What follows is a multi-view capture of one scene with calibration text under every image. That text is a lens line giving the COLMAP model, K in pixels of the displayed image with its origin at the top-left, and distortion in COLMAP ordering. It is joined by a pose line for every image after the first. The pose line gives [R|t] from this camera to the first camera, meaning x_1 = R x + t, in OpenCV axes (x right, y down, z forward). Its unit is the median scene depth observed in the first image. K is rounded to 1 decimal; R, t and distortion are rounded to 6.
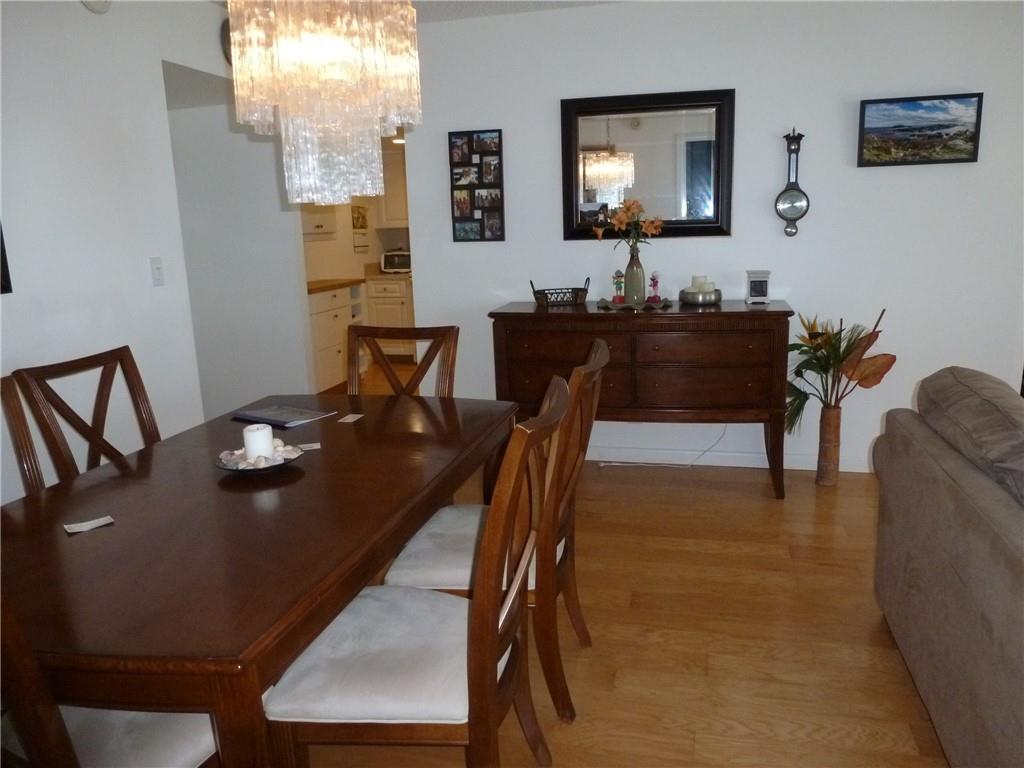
lens RADIAL K [[732.3, 0, 512.0], [0, 732.3, 384.0], [0, 0, 1]] dist [-0.004978, -0.001072]
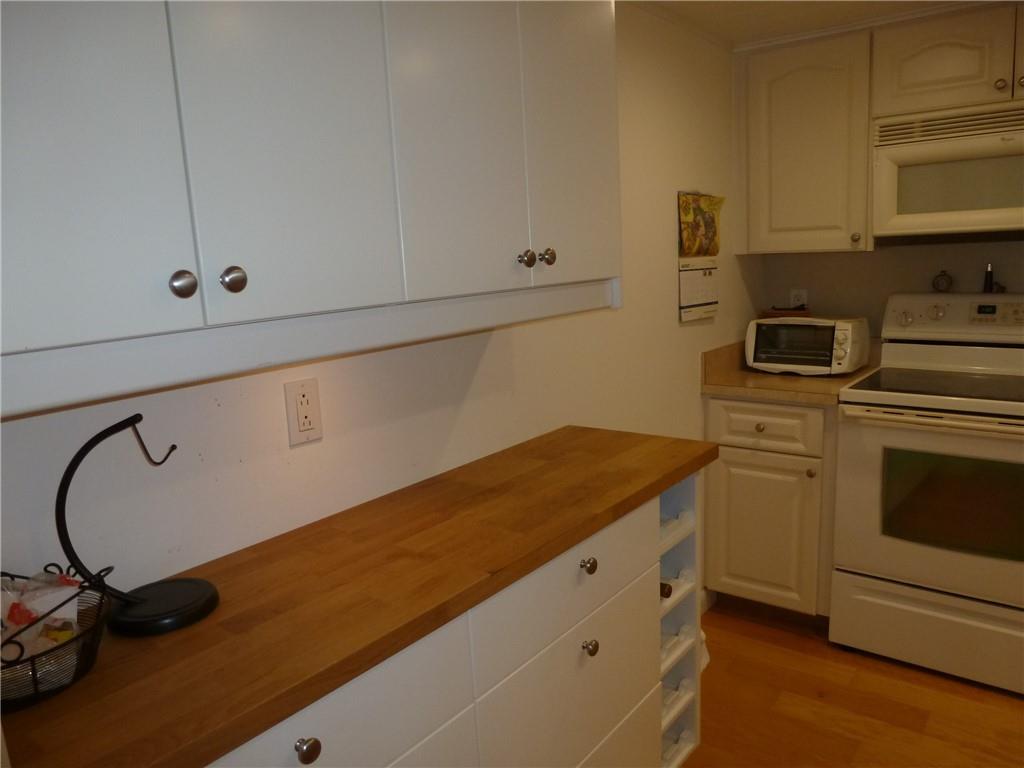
lens RADIAL K [[732.3, 0, 512.0], [0, 732.3, 384.0], [0, 0, 1]] dist [-0.004978, -0.001072]
pose [[0.916907, 0.060280, -0.394522, -0.144595], [-0.069202, 0.997567, -0.008412, -0.138677], [0.393055, 0.035015, 0.918848, 0.630797]]
